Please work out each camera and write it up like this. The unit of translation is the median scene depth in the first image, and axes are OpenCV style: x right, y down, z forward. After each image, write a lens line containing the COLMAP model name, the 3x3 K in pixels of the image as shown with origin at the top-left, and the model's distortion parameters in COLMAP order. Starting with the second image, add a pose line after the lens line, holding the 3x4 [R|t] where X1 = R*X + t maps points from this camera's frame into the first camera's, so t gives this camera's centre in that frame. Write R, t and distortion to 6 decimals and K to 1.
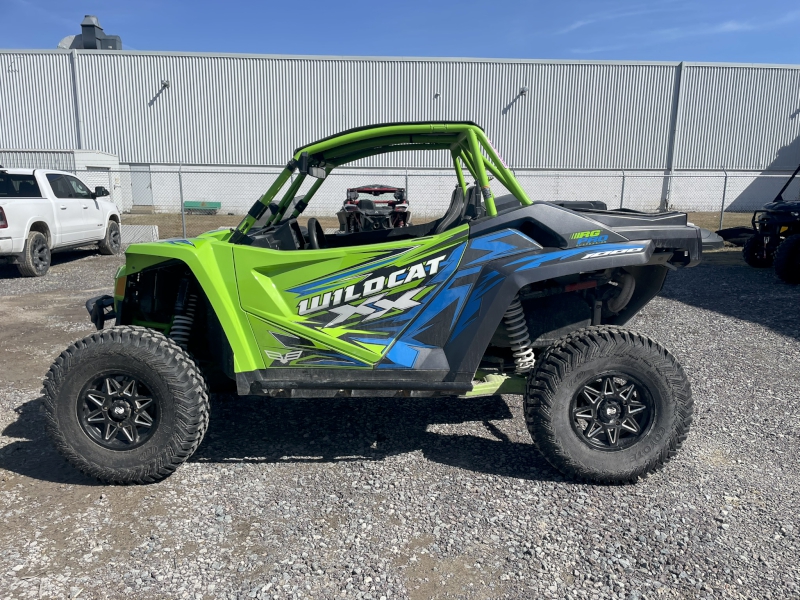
lens RADIAL K [[612.1, 0, 408.6], [0, 612.1, 310.9], [0, 0, 1]] dist [0.077230, -0.091879]
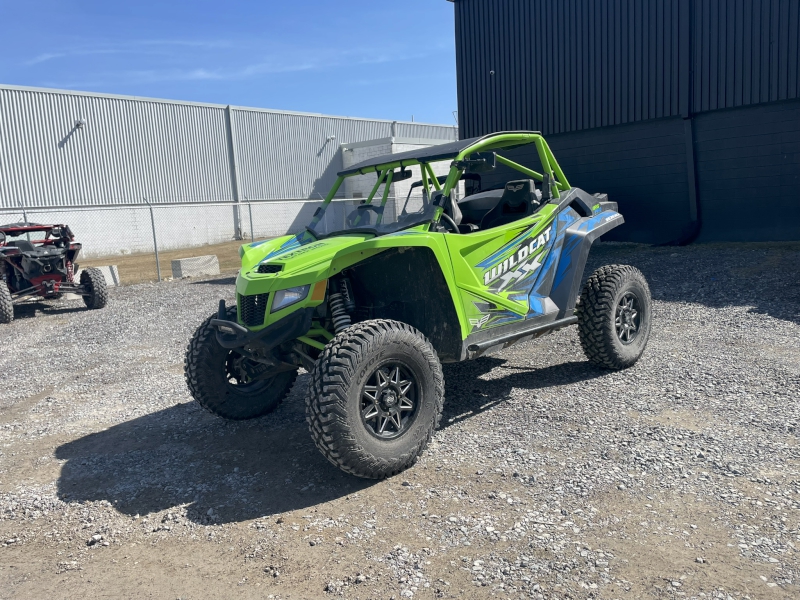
lens RADIAL K [[612.1, 0, 402.3], [0, 612.1, 295.4], [0, 0, 1]] dist [0.077230, -0.091879]
pose [[0.731378, -0.147834, 0.665756, -1.100707], [0.202530, 0.979263, -0.005043, 0.000154], [-0.651205, 0.138524, 0.746152, 0.202205]]
